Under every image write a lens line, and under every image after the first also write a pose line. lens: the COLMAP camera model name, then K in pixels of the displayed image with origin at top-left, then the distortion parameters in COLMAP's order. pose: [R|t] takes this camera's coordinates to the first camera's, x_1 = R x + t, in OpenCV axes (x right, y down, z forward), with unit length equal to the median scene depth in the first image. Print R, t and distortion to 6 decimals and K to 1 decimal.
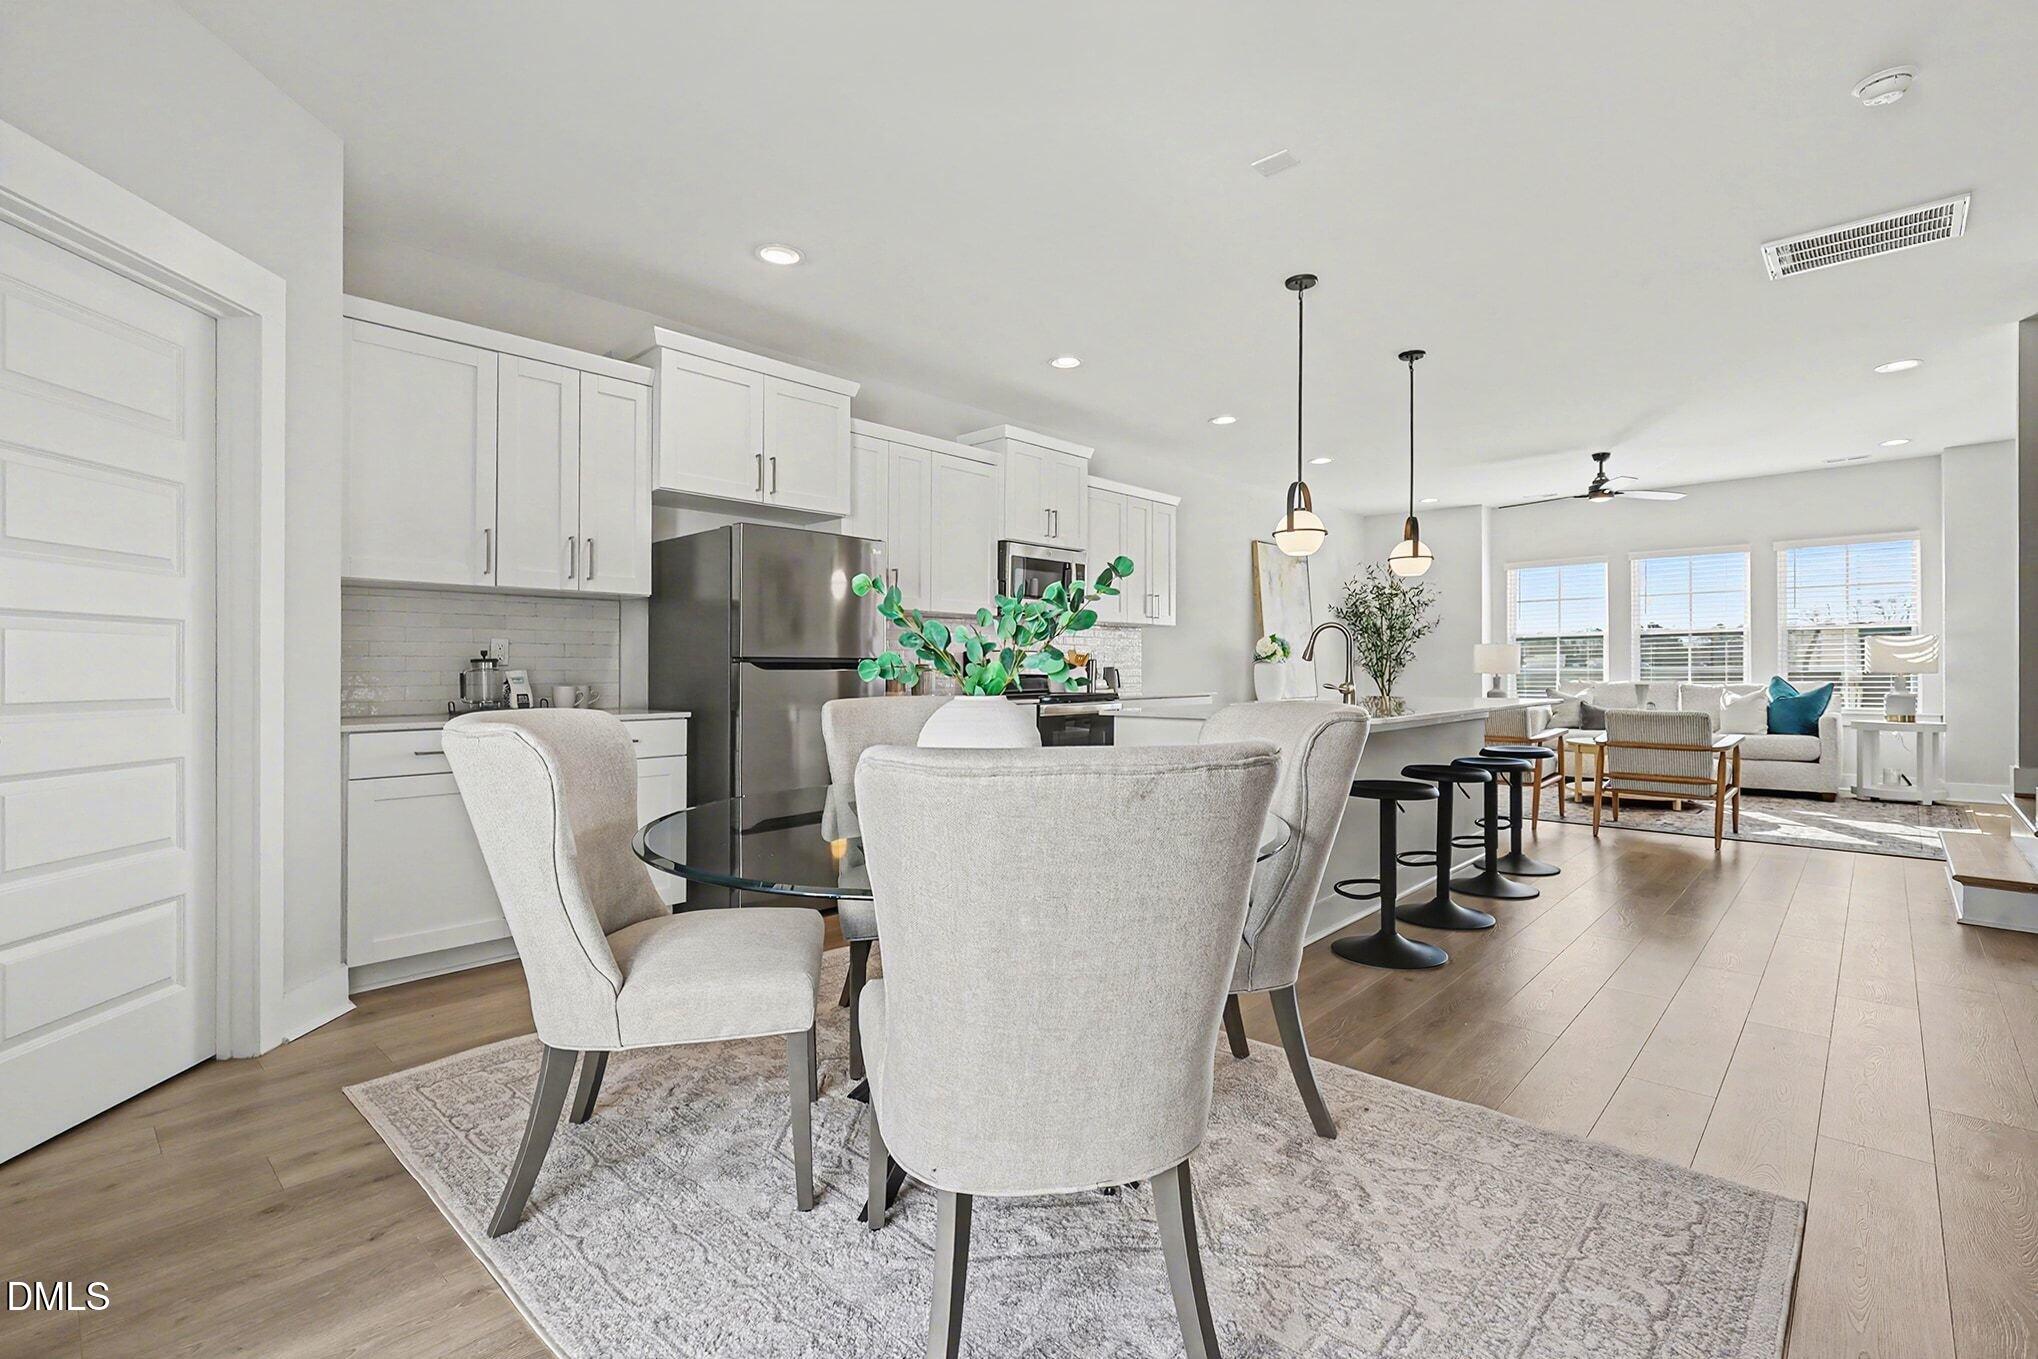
lens RADIAL K [[926.7, 0, 1024.3], [0, 926.7, 672.9], [0, 0, 1]] dist [0.011458, 0.000765]
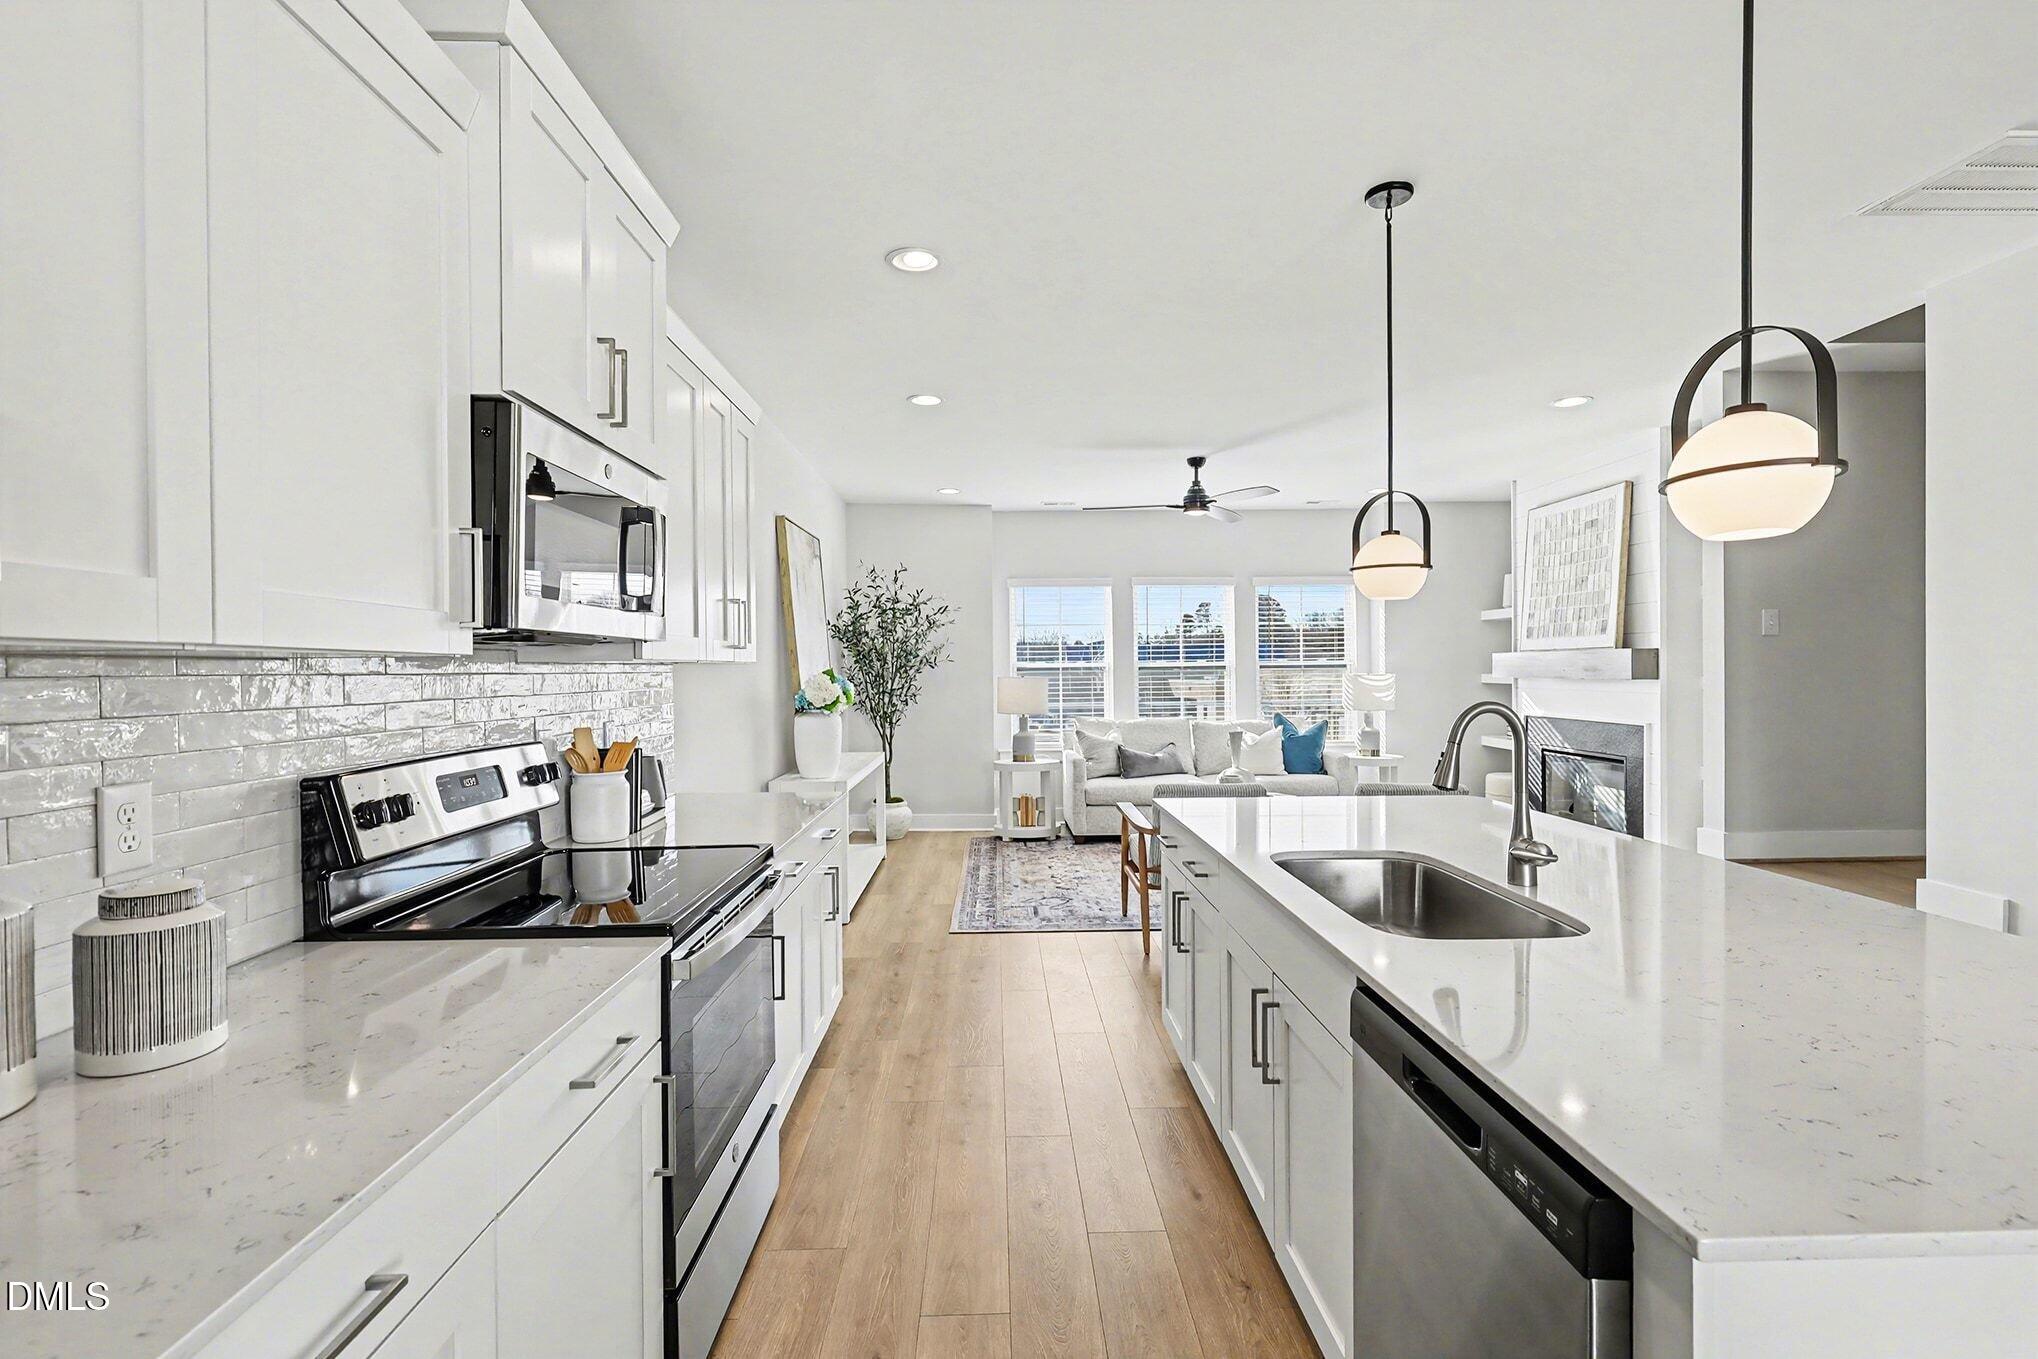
lens RADIAL K [[926.7, 0, 1024.3], [0, 926.7, 672.9], [0, 0, 1]] dist [0.011458, 0.000765]
pose [[0.713531, -0.001334, 0.700622, -0.075818], [0.005523, 0.999978, -0.003720, -0.038153], [-0.700601, 0.006524, 0.713523, 0.495393]]
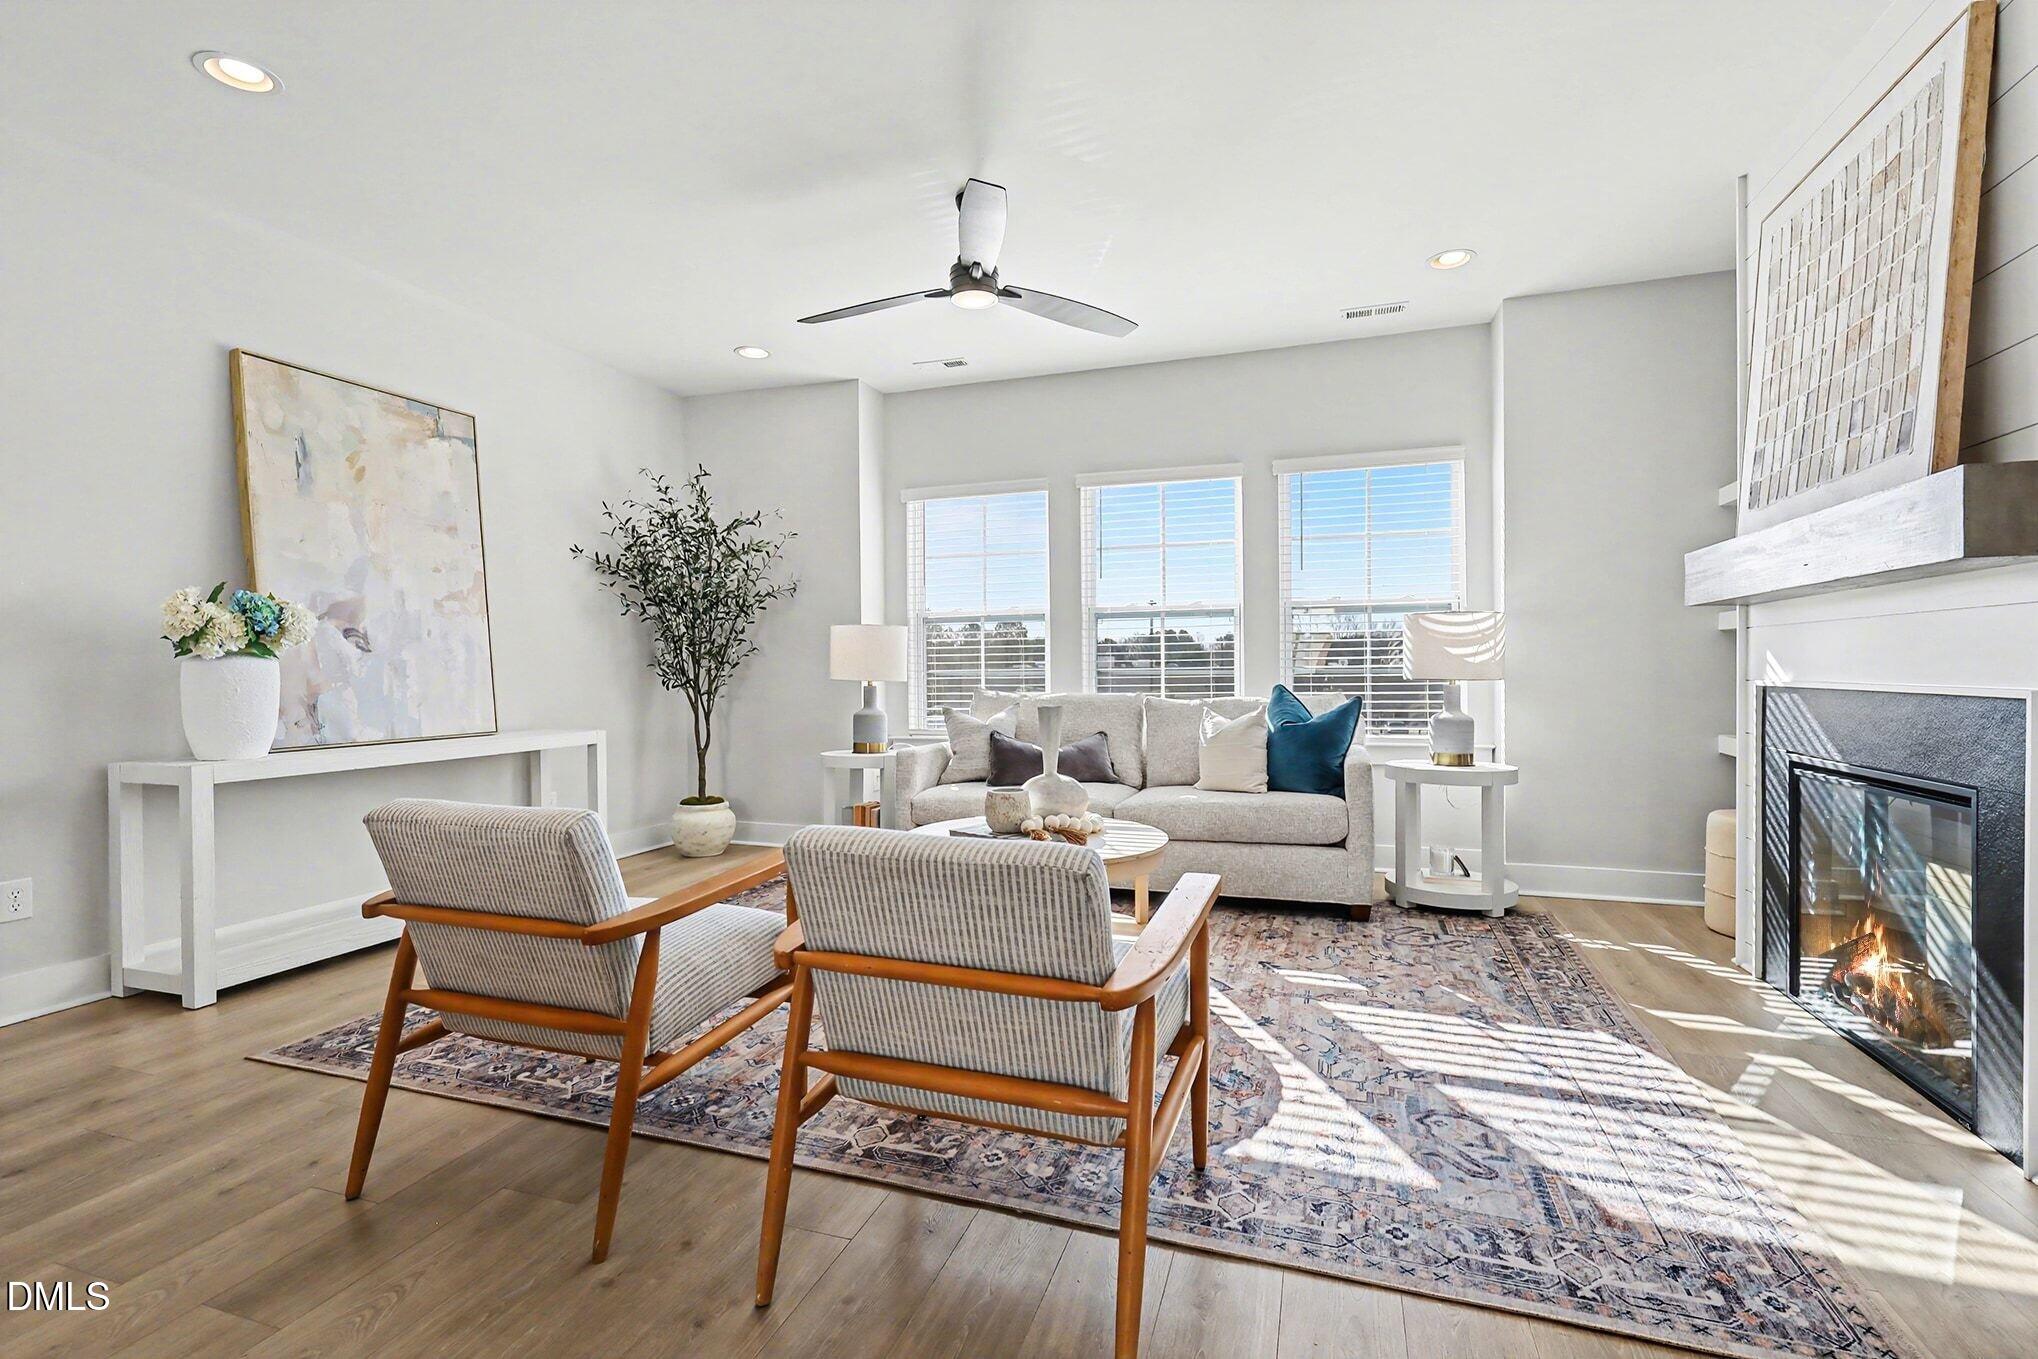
lens RADIAL K [[926.7, 0, 1024.3], [0, 926.7, 672.9], [0, 0, 1]] dist [0.011458, 0.000765]
pose [[0.914231, -0.001819, 0.405189, 0.441811], [0.002200, 0.999997, -0.000475, -0.003986], [-0.405187, 0.001325, 0.914233, 0.556085]]
